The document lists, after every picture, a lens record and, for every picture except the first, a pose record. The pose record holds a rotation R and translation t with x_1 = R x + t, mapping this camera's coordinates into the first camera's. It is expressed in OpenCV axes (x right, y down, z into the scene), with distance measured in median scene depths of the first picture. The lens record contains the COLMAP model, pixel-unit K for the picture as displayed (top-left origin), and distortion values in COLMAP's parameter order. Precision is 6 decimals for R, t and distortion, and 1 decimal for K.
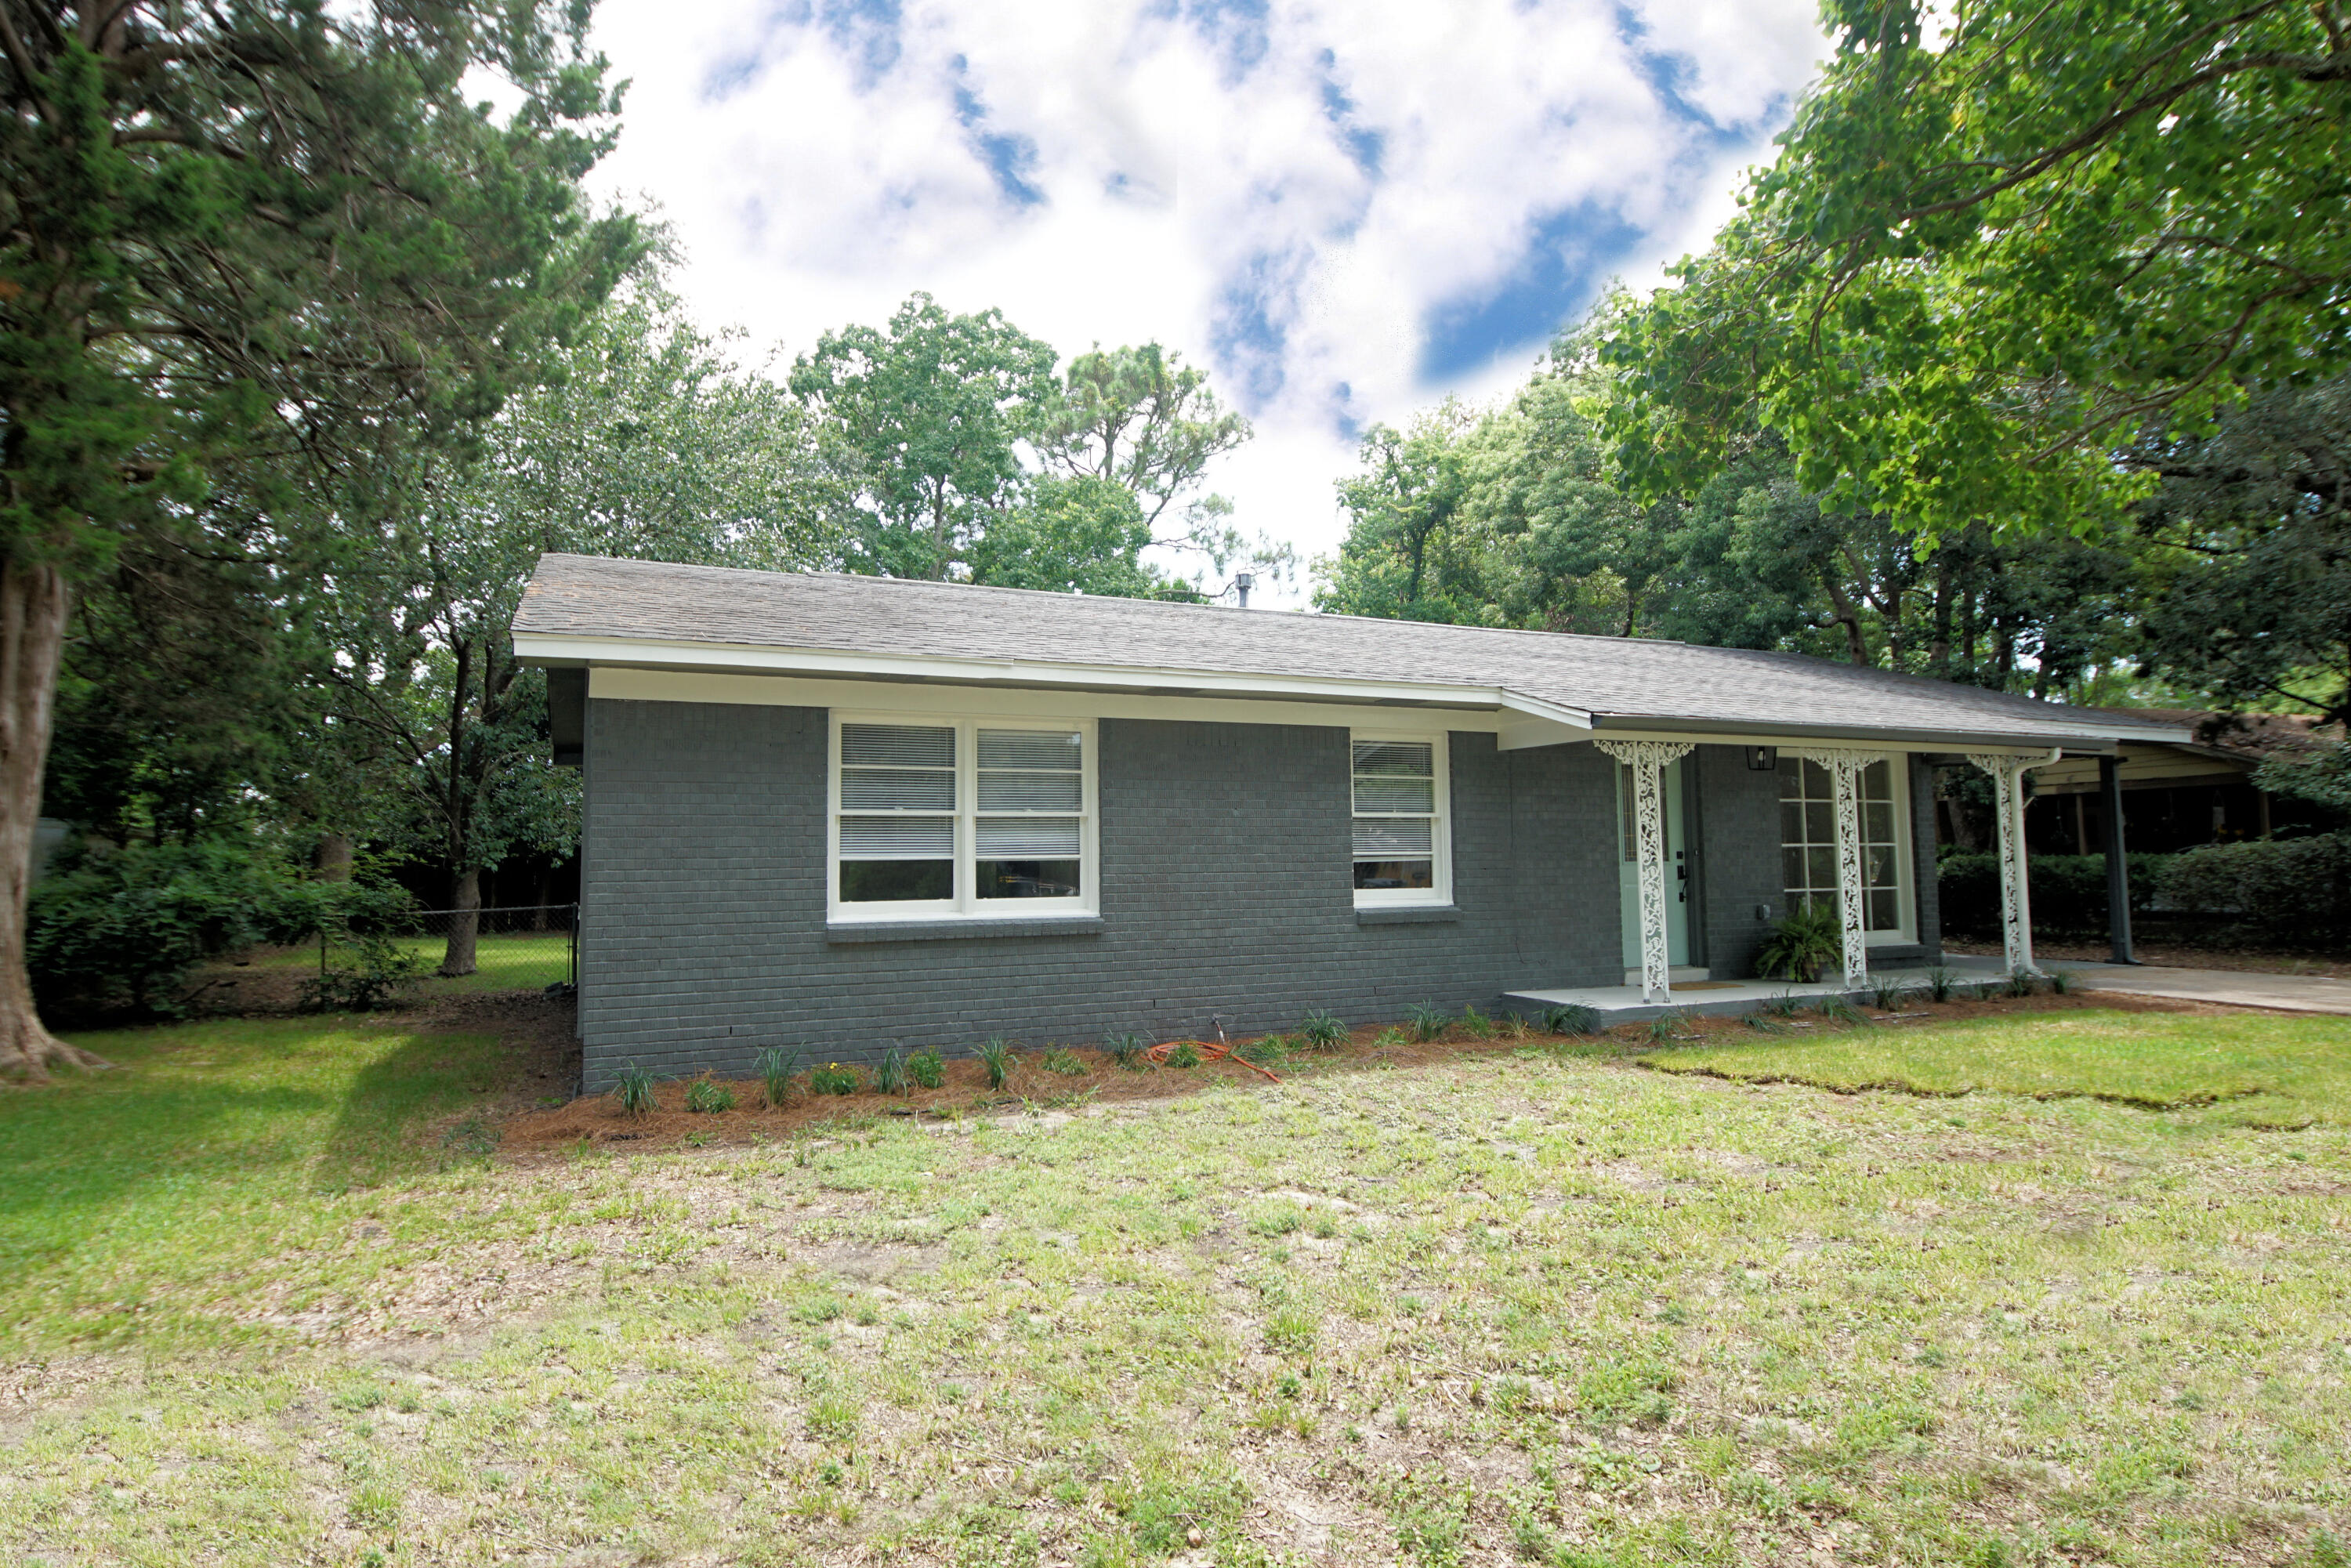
lens RADIAL K [[1263.7, 0, 1138.3], [0, 1263.7, 766.8], [0, 0, 1]] dist [0.022410, -0.023570]
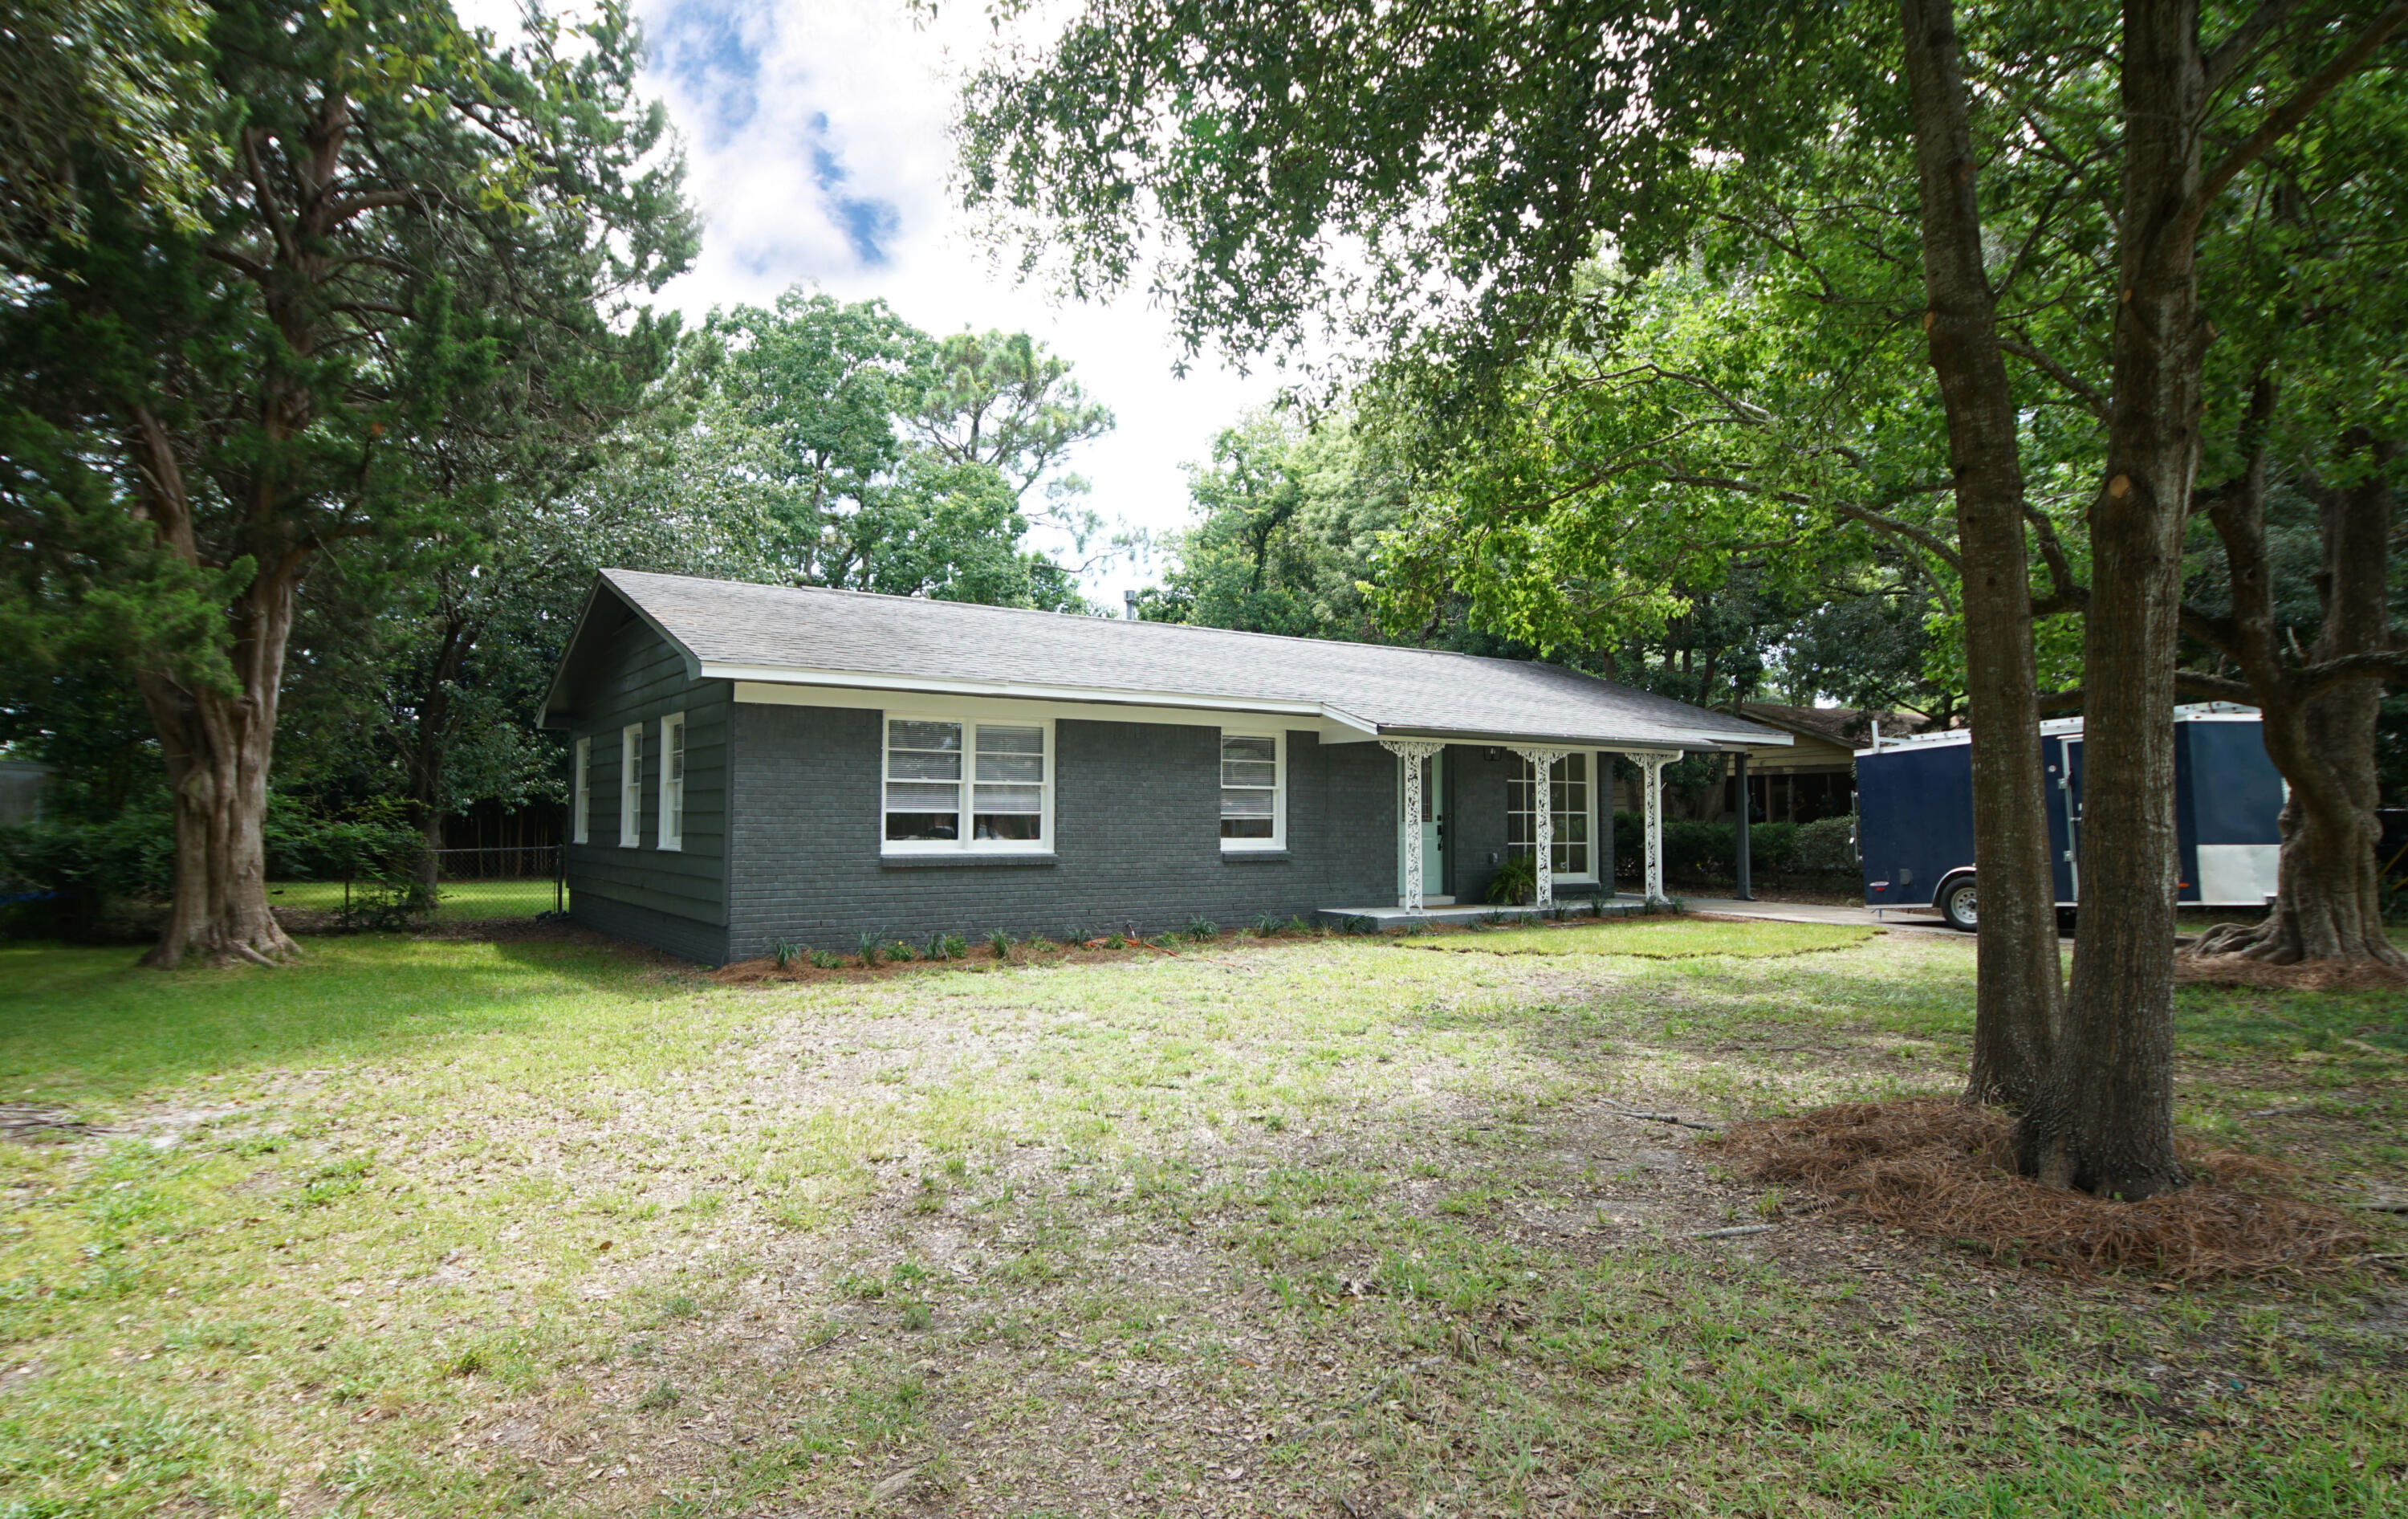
lens RADIAL K [[1350.7, 0, 1184.3], [0, 1350.7, 741.3], [0, 0, 1]] dist [-0.001913, 0.000032]
pose [[0.985100, 0.025056, 0.170147, -0.131511], [-0.027805, 0.999518, 0.013793, -0.032997], [-0.169719, -0.018318, 0.985322, -0.499555]]
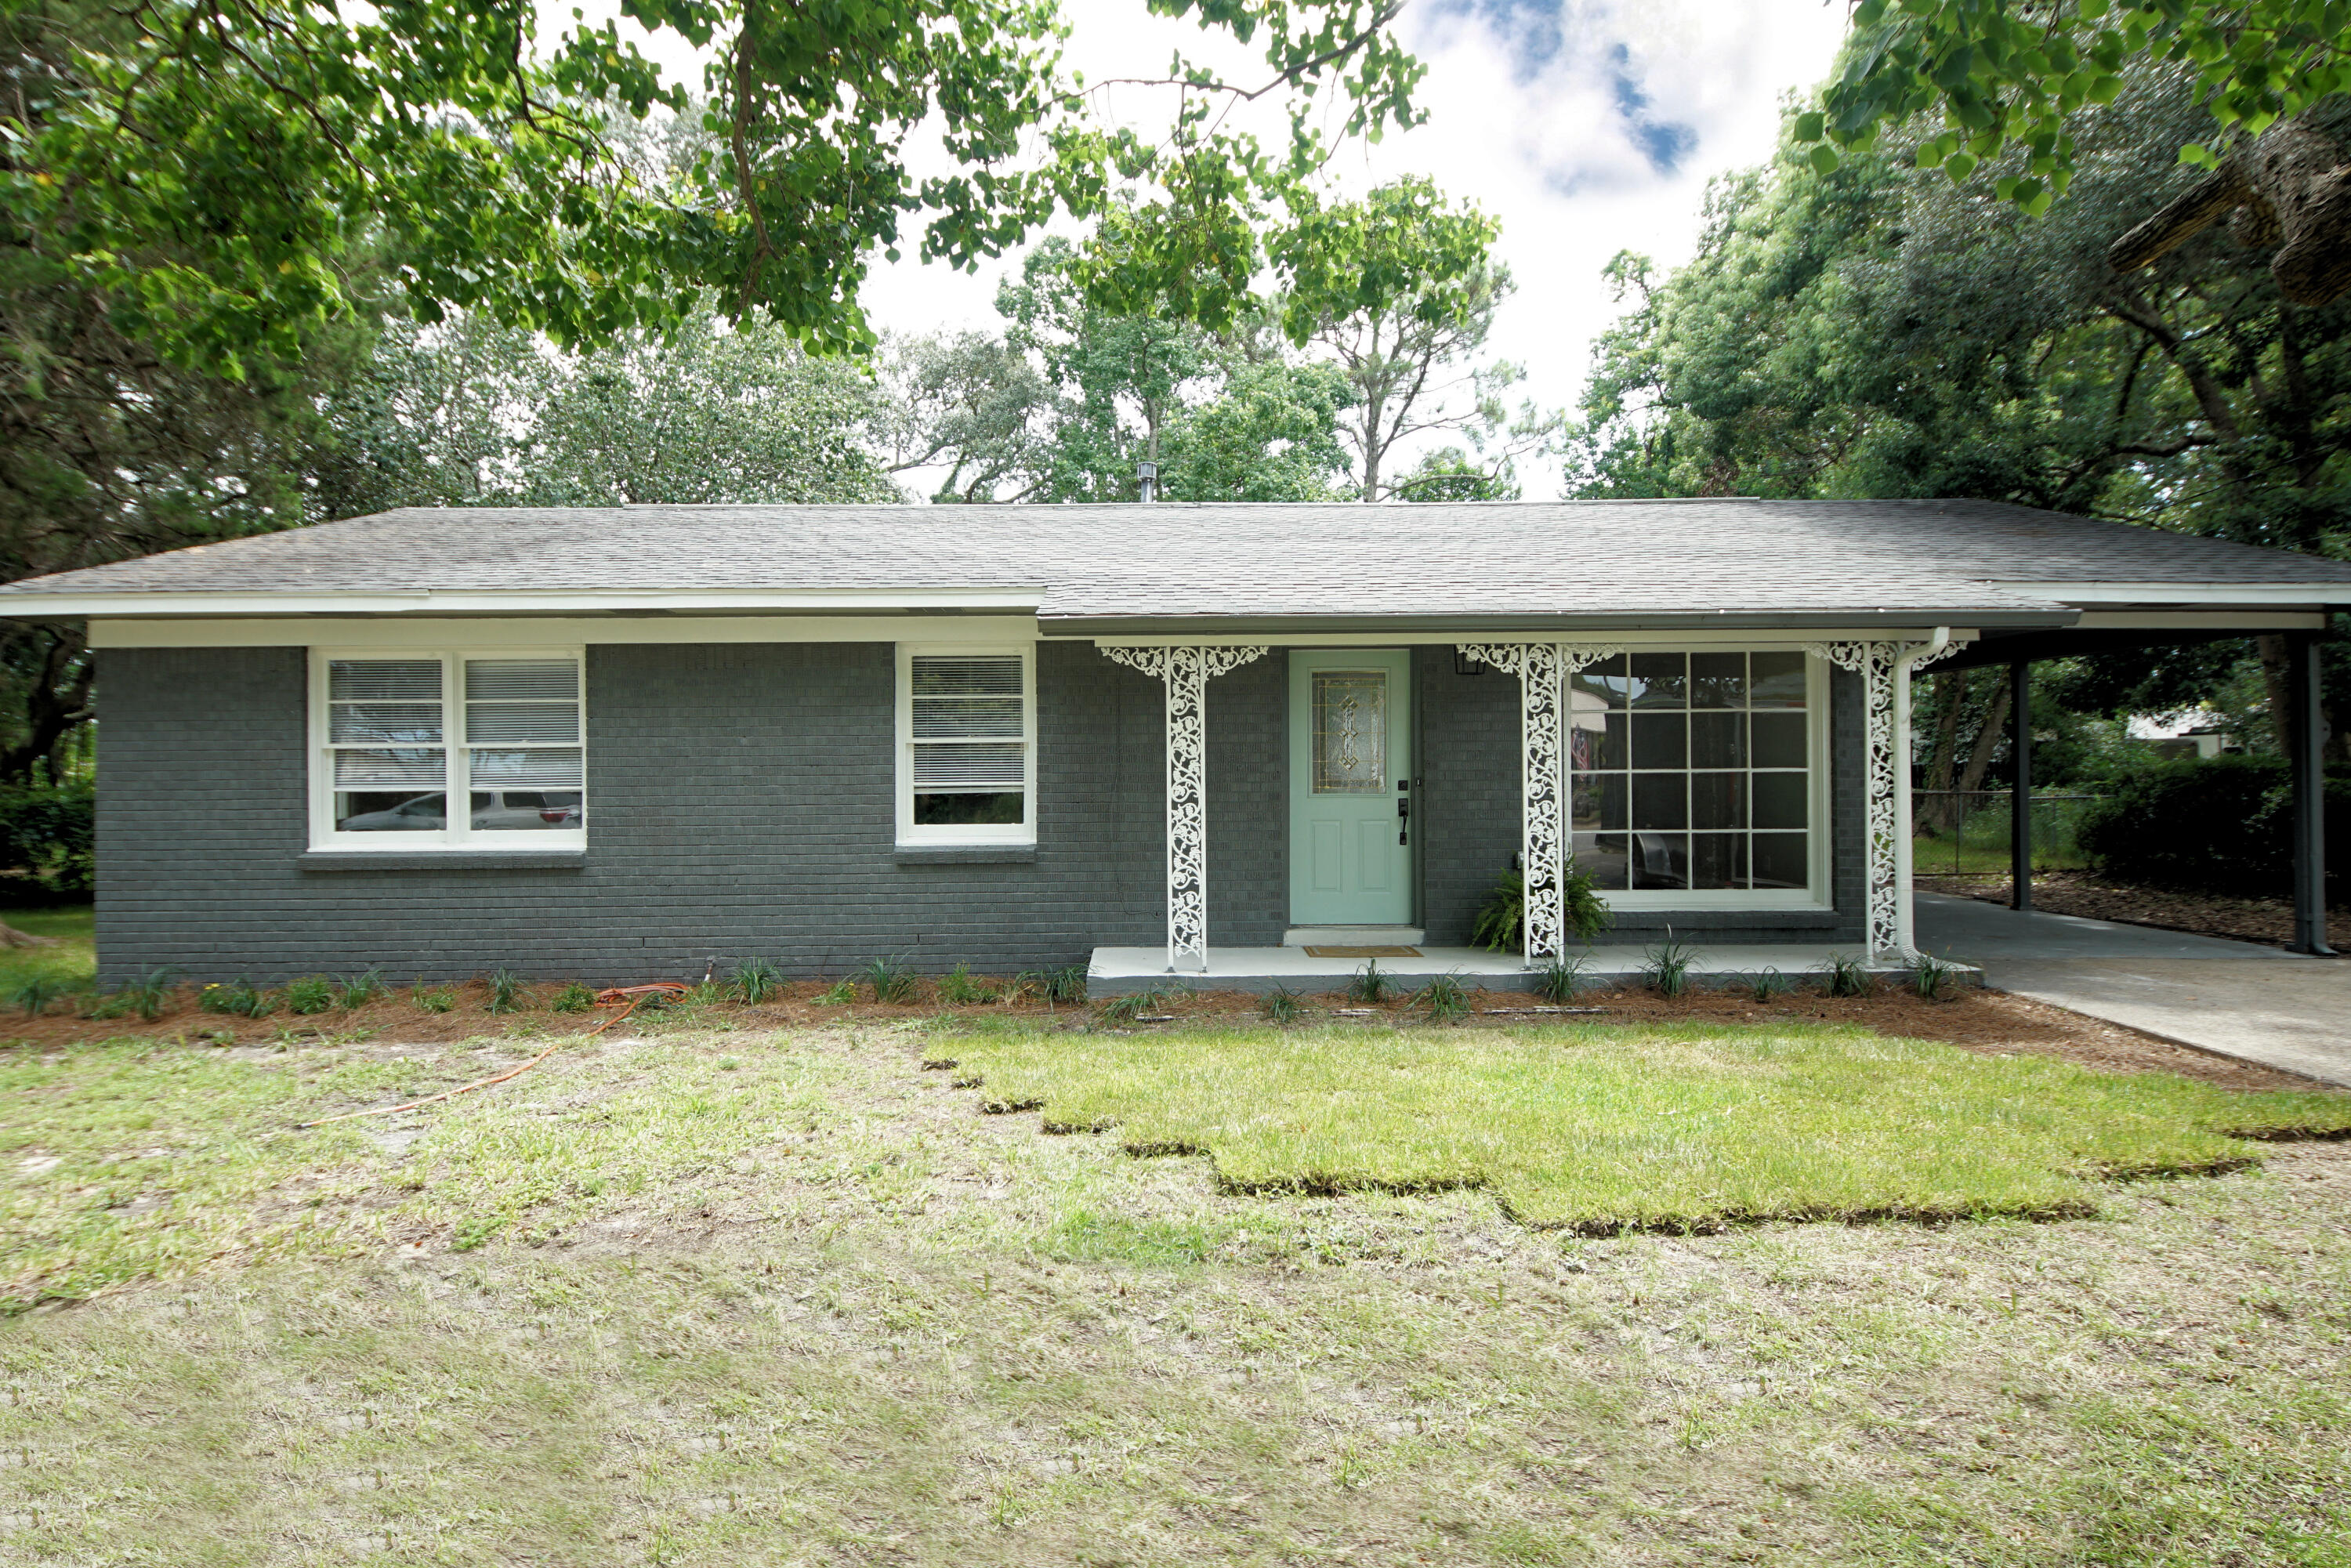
lens RADIAL K [[1263.7, 0, 1143.1], [0, 1263.7, 770.2], [0, 0, 1]] dist [0.022410, -0.023570]
pose [[0.921638, -0.003255, -0.388038, 0.636104], [0.027016, 0.998077, 0.055793, 0.012432], [0.387110, -0.061904, 0.919953, 0.236437]]
